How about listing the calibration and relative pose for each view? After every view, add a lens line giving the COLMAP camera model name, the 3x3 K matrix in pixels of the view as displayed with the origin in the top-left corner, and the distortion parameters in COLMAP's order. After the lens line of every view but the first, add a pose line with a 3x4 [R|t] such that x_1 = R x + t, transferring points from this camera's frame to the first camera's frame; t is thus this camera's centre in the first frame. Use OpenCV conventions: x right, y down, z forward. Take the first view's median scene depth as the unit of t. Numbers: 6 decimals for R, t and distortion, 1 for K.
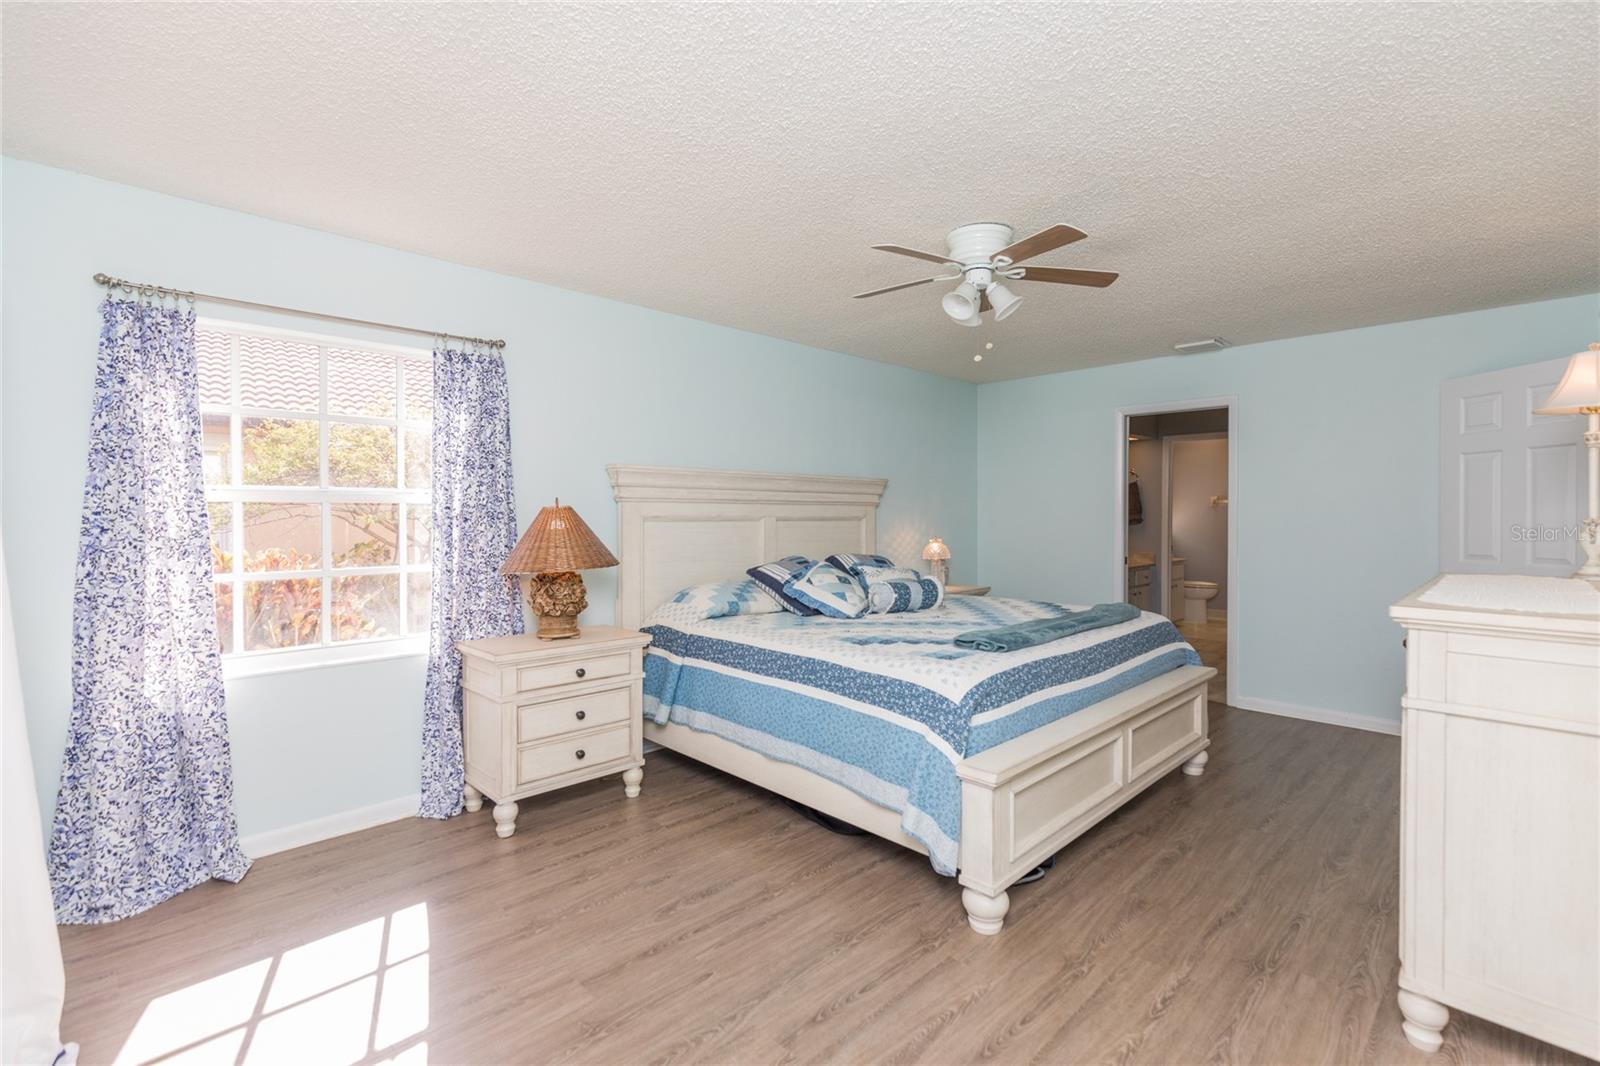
lens RADIAL K [[723.1, 0, 807.0], [0, 723.1, 524.3], [0, 0, 1]] dist [0.002948, 0.000524]
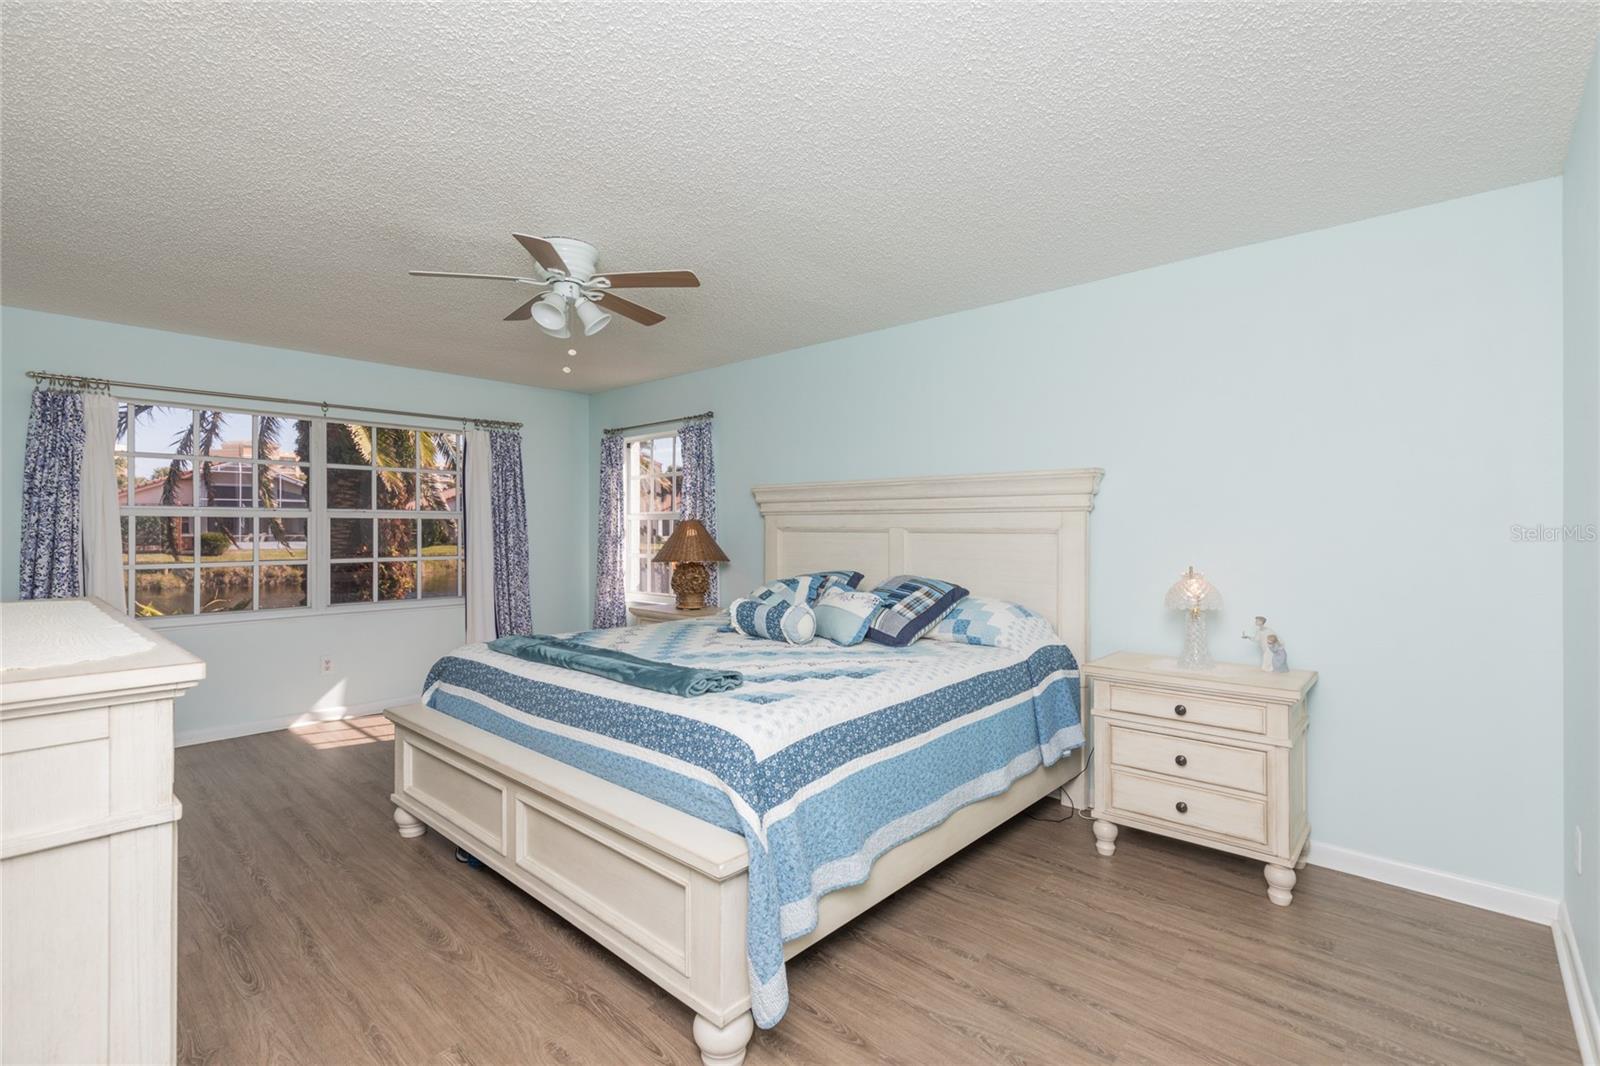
lens RADIAL K [[714.0, 0, 809.3], [0, 714.0, 527.7], [0, 0, 1]] dist [0.002602, 0.000019]
pose [[0.063729, 0.000172, -0.997967, 0.708886], [-0.010265, 0.999947, -0.000483, -0.007177], [0.997914, 0.010275, 0.063728, 0.720367]]
